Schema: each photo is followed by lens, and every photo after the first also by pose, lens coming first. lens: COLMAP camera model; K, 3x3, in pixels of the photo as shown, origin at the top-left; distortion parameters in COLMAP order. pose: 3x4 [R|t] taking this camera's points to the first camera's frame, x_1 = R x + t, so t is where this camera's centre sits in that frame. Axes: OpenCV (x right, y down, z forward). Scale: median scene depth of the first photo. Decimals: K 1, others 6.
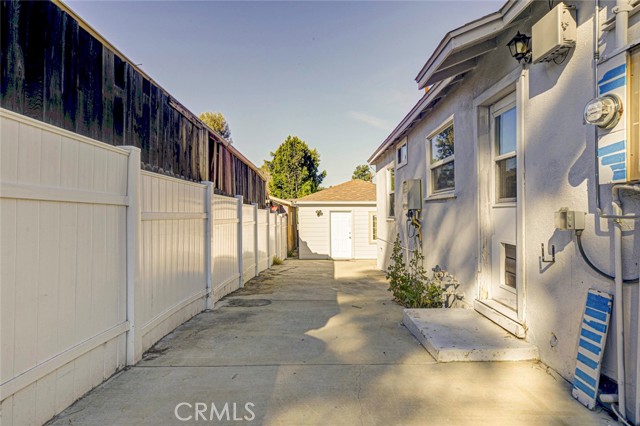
lens RADIAL K [[390.4, 0, 301.3], [0, 390.4, 195.3], [0, 0, 1]] dist [0.009407, 0.004667]
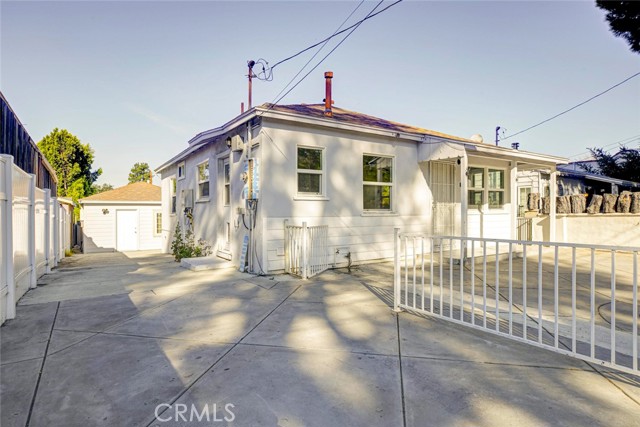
lens RADIAL K [[377.8, 0, 317.6], [0, 377.8, 207.0], [0, 0, 1]] dist [0.010445, 0.001375]
pose [[0.828387, -0.000087, 0.560157, -0.075092], [-0.018472, 0.999452, 0.027472, -0.009916], [-0.559852, -0.033105, 0.827931, -0.304959]]
